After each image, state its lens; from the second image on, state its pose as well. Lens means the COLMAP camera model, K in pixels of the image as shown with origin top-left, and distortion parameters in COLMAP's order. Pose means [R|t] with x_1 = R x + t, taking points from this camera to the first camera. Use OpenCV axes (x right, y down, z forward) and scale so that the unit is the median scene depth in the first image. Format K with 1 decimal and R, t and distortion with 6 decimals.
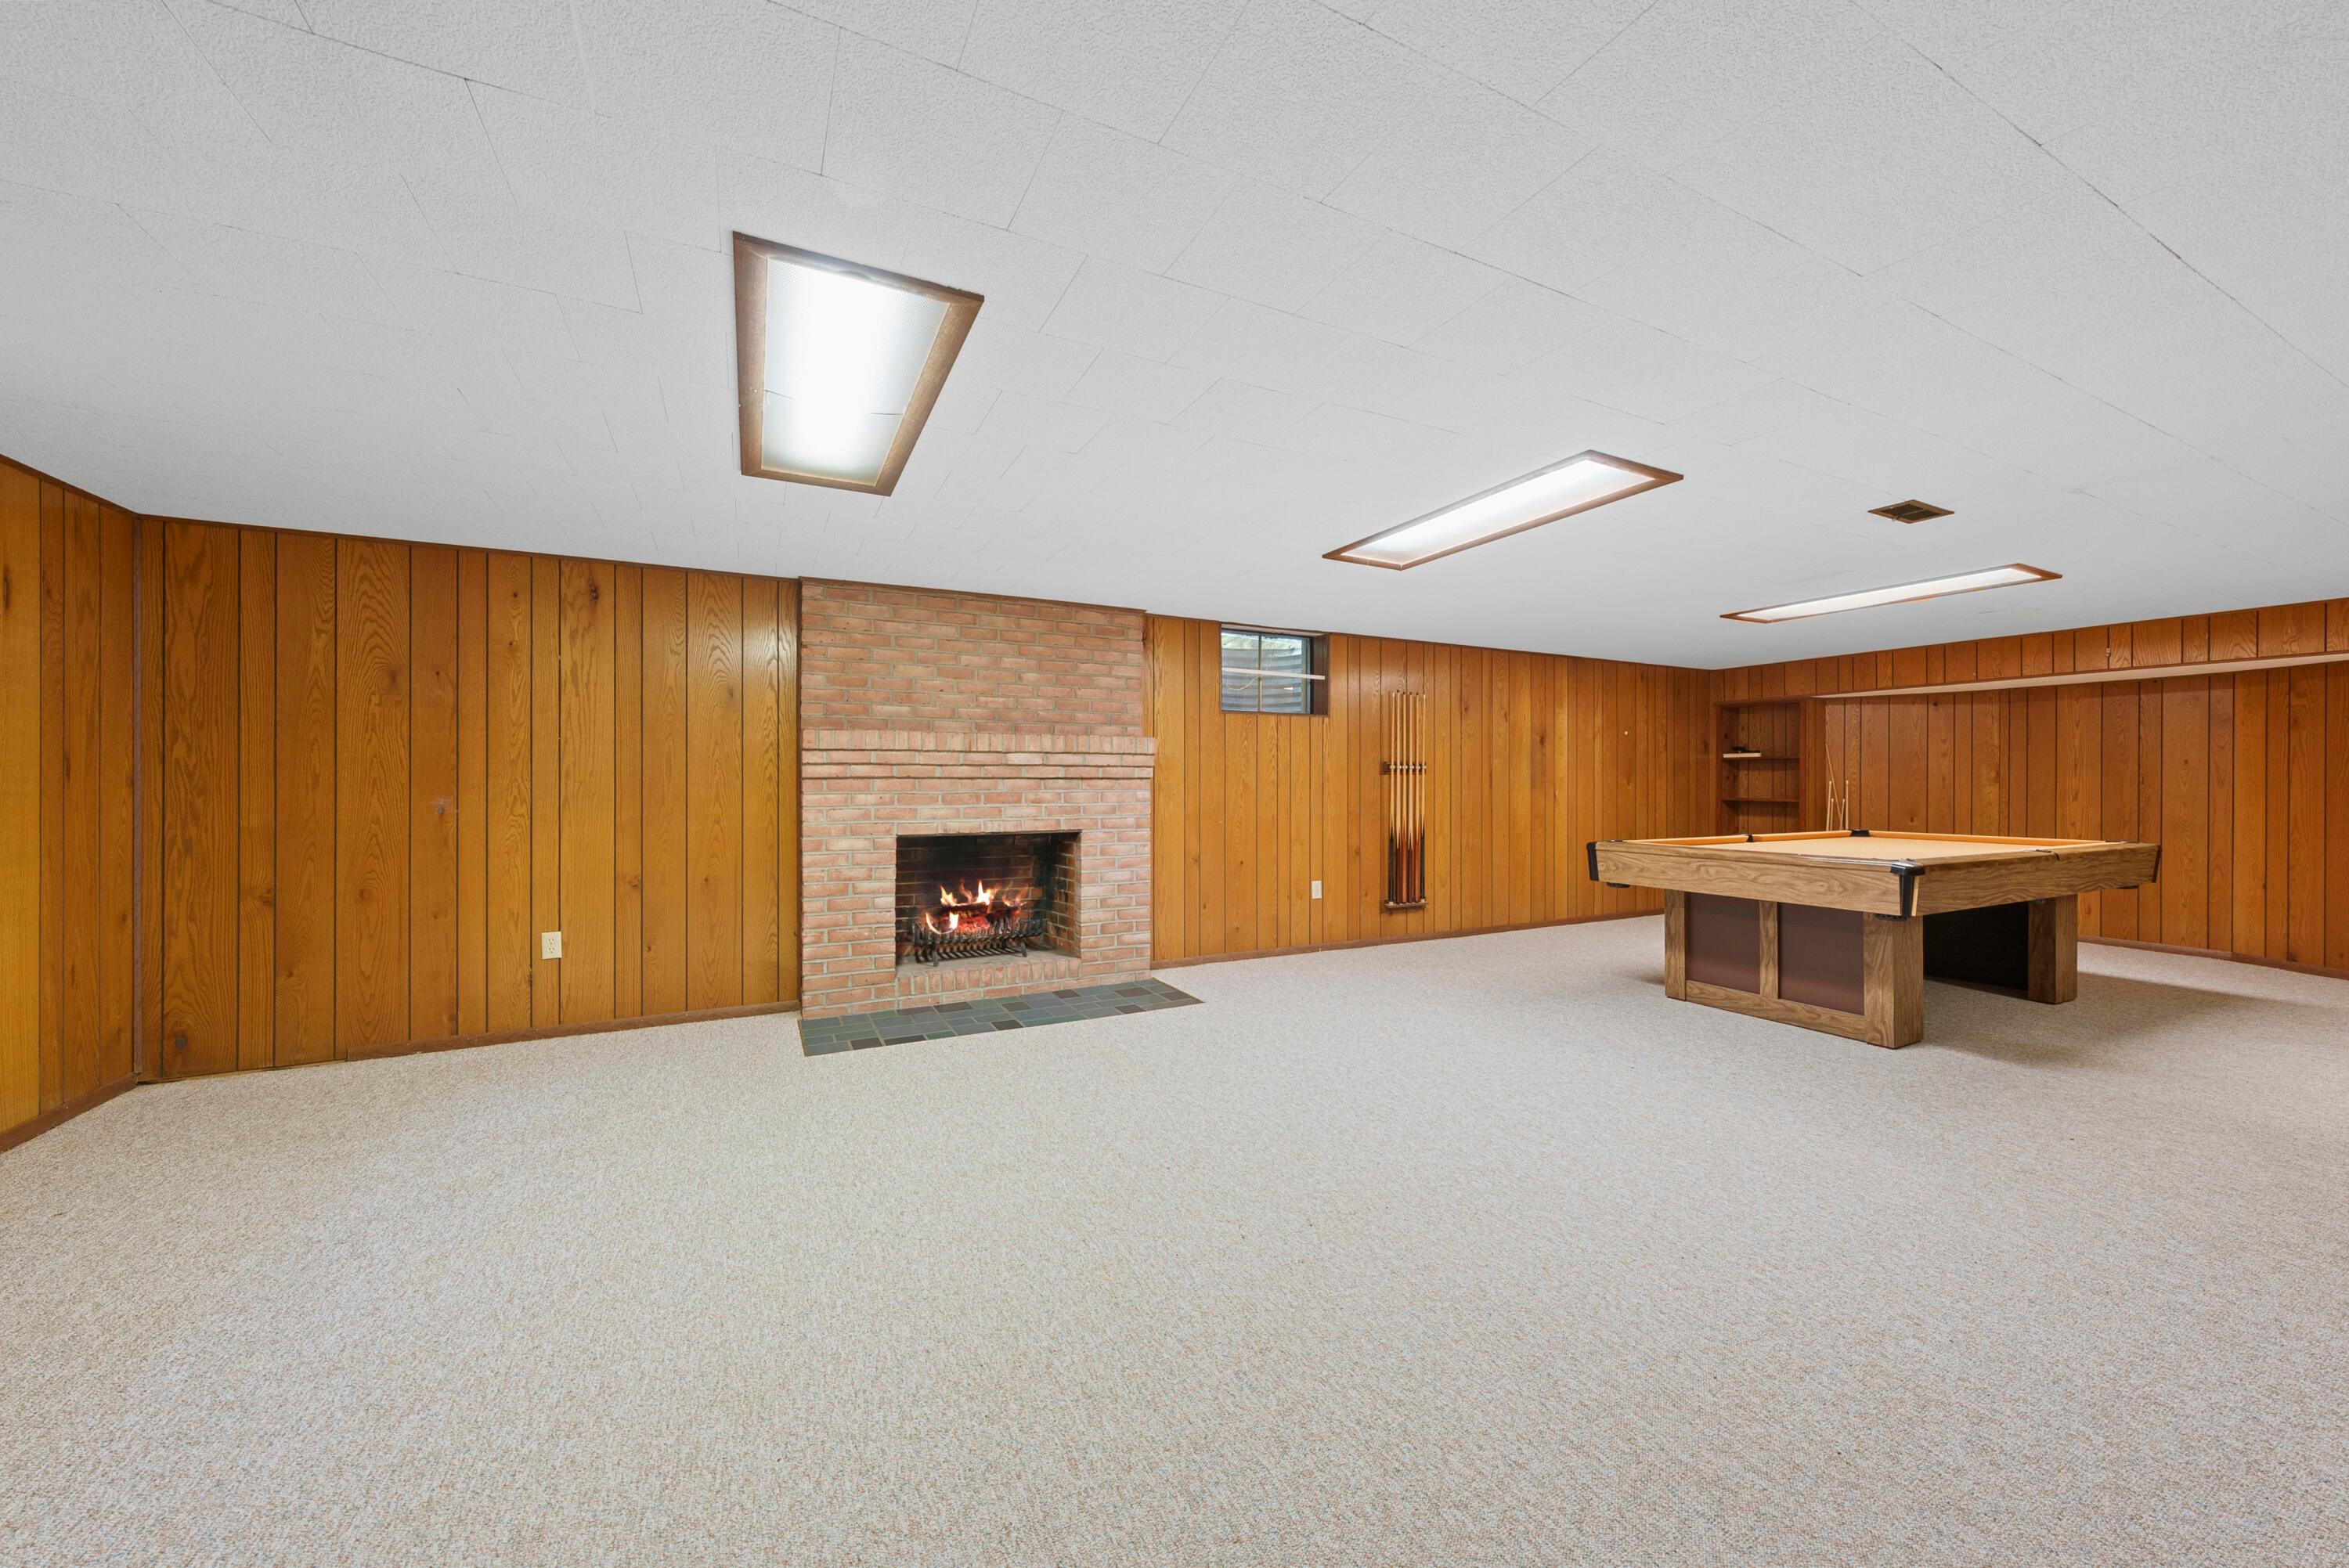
lens RADIAL K [[890.5, 0, 1230.8], [0, 890.5, 783.1], [0, 0, 1]] dist [-0.000046, -0.000108]
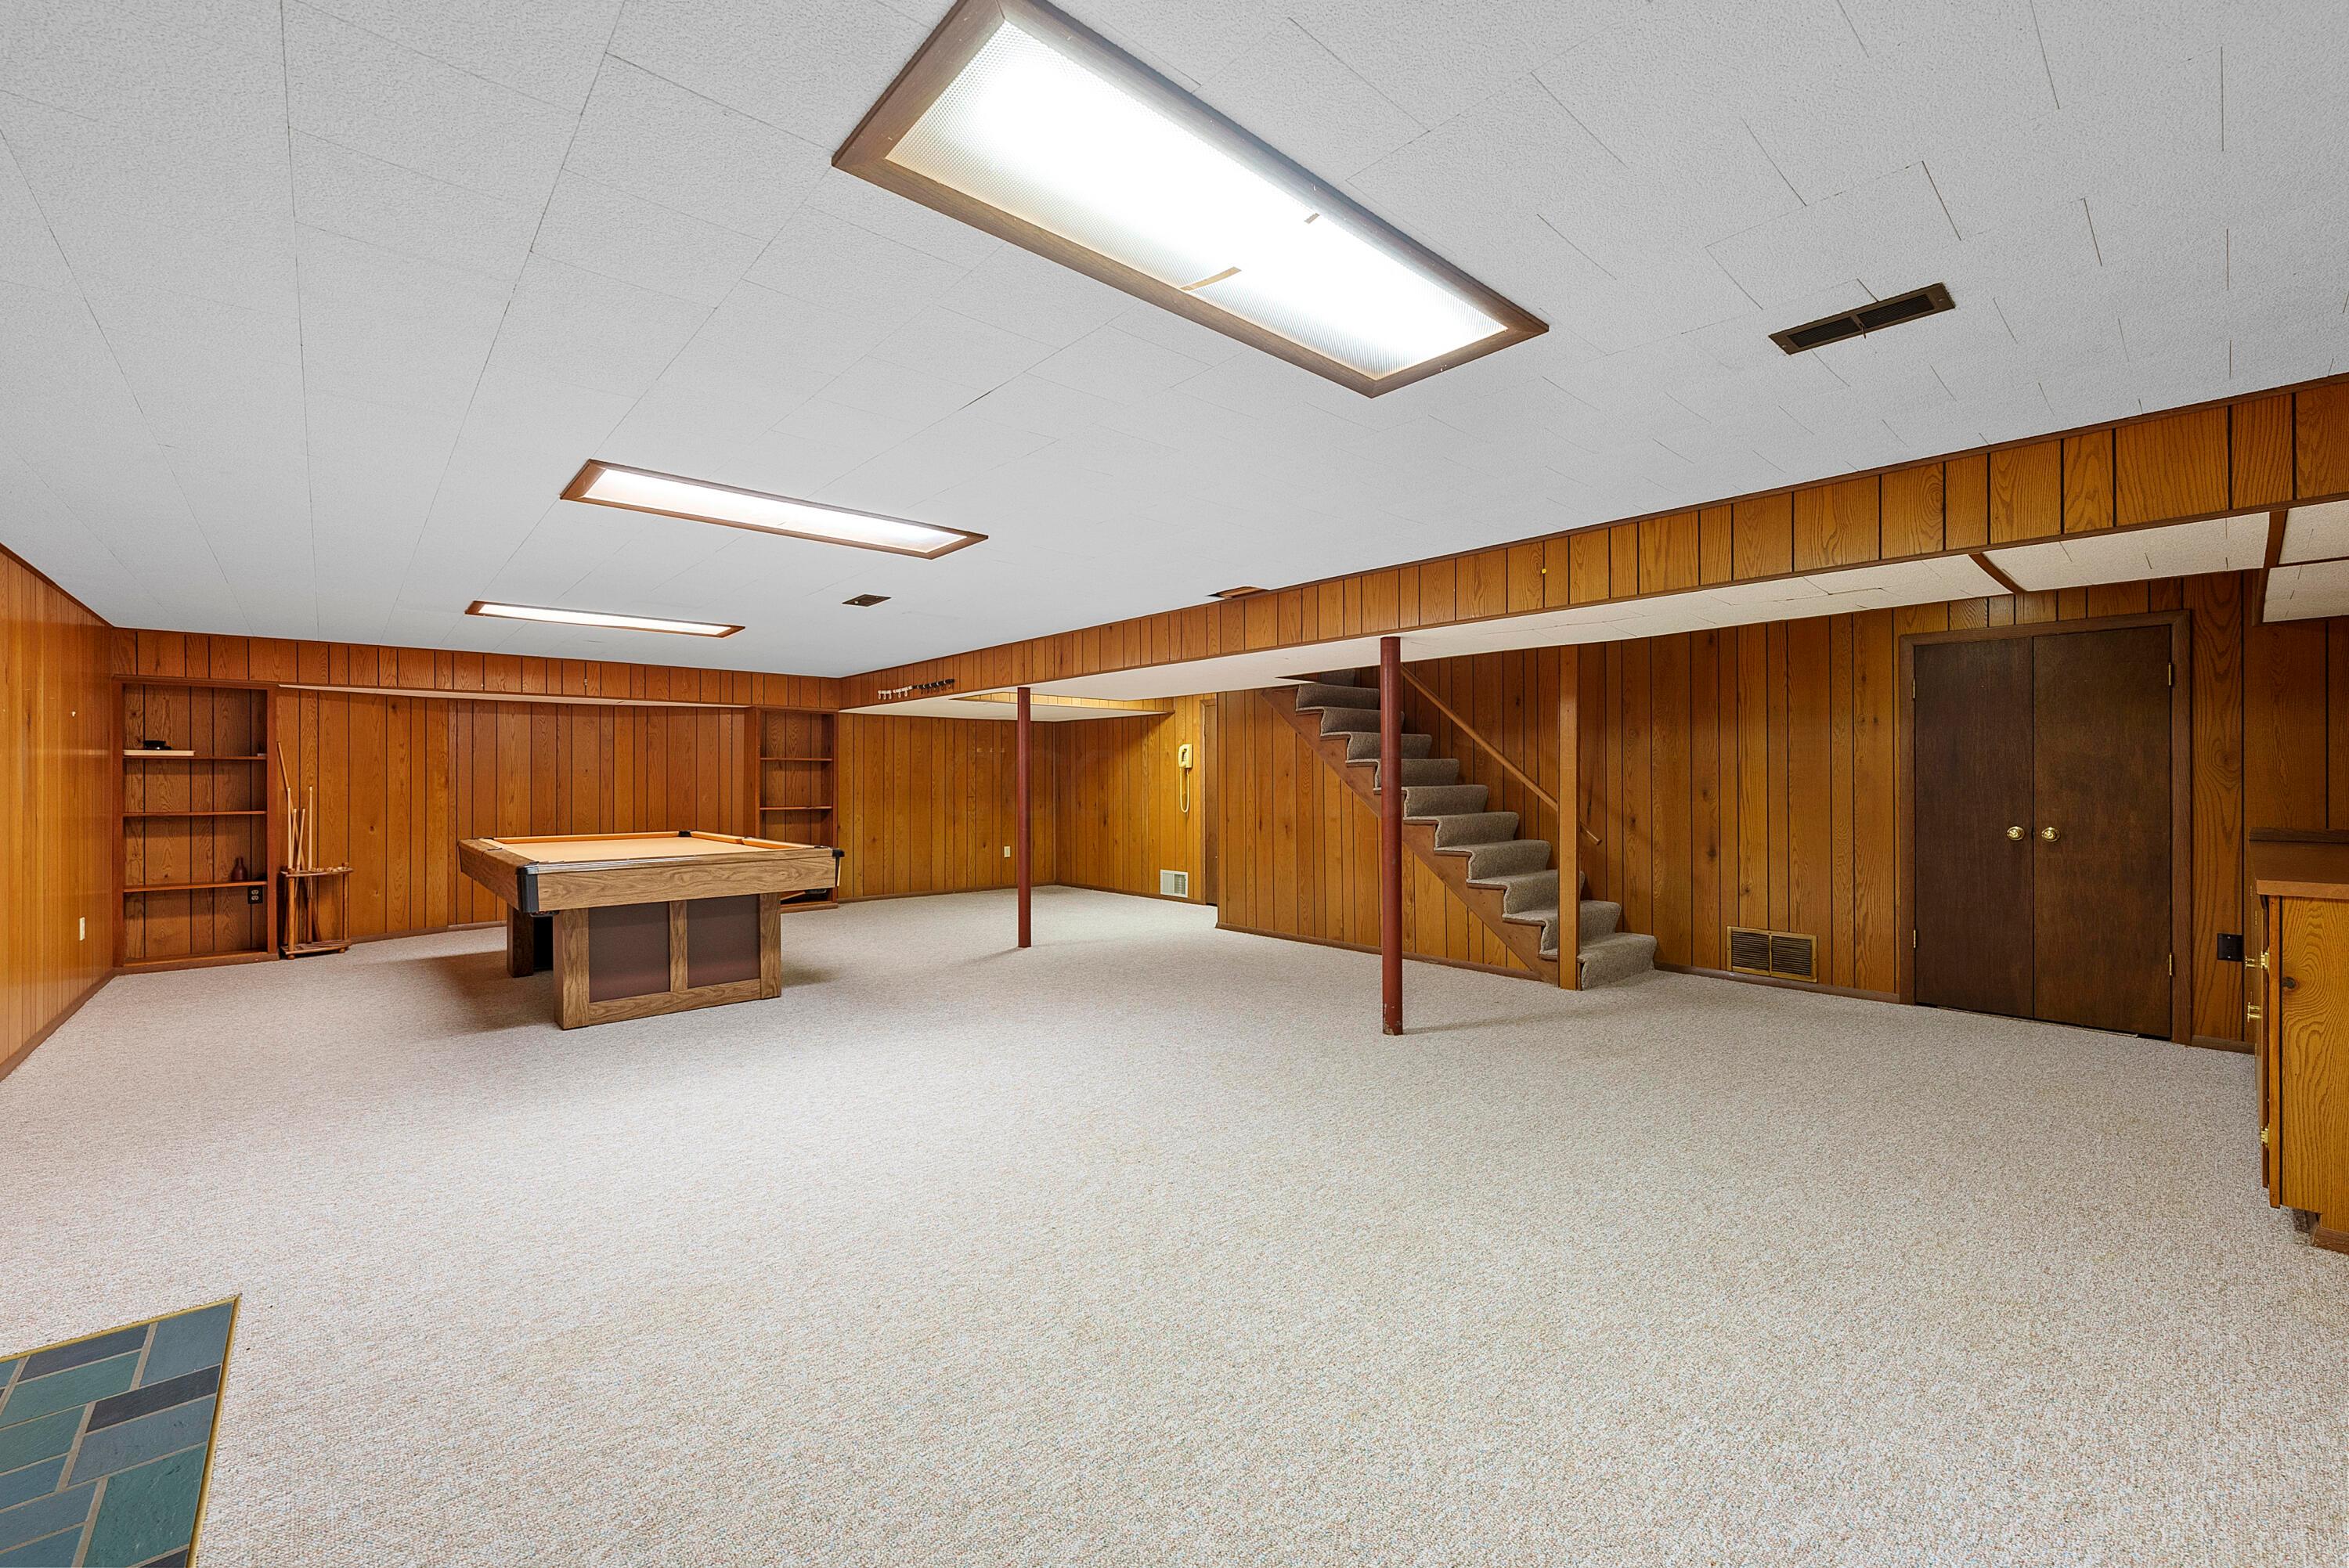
lens RADIAL K [[938.5, 0, 1168.2], [0, 938.5, 779.8], [0, 0, 1]] dist [-0.001154, -0.000057]
pose [[-0.240279, 0.000234, 0.970704, -0.630477], [0.003045, 0.999995, 0.000513, -0.013105], [-0.970699, 0.003080, -0.240279, 0.688652]]
